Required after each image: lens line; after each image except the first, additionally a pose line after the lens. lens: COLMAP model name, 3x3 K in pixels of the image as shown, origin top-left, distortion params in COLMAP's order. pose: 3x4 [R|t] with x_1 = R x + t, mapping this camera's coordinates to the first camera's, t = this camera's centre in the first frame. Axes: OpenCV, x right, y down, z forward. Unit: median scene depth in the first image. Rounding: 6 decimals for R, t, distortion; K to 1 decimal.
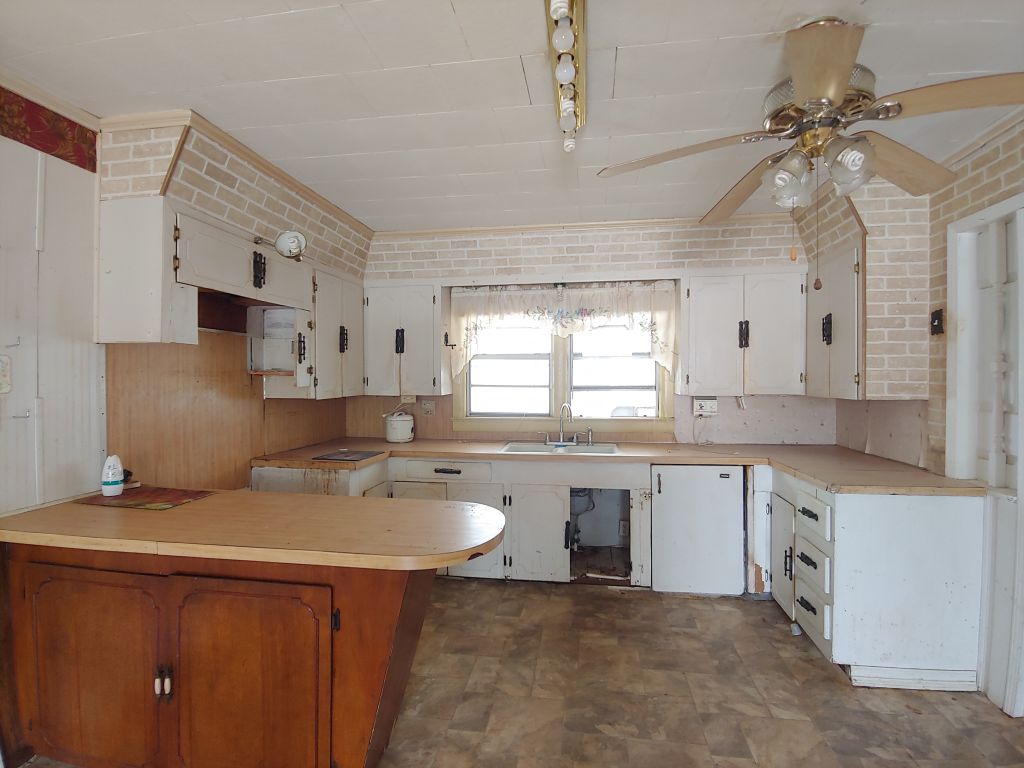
lens RADIAL K [[515.2, 0, 514.5], [0, 515.2, 379.2], [0, 0, 1]] dist [-0.021528, 0.000935]
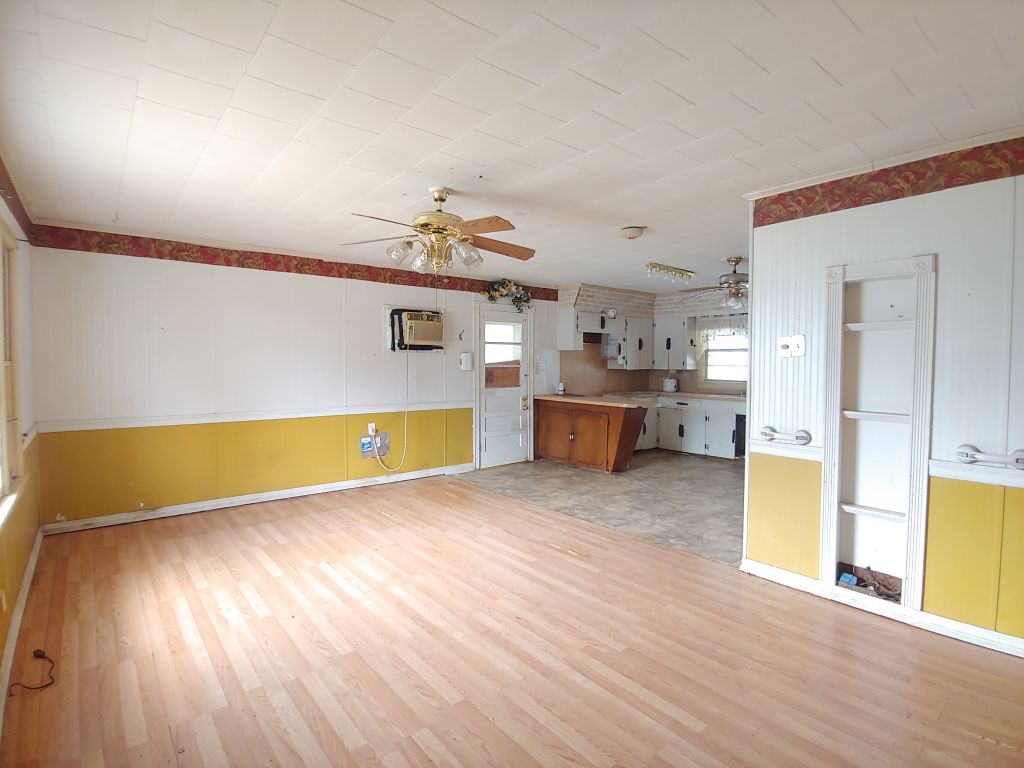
lens RADIAL K [[515.2, 0, 513.8], [0, 515.2, 381.7], [0, 0, 1]] dist [-0.021528, 0.000935]
pose [[0.744172, 0.034148, -0.667115, 0.850277], [-0.009375, 0.999128, 0.040684, 0.002655], [0.667922, -0.024022, 0.743843, -1.185571]]
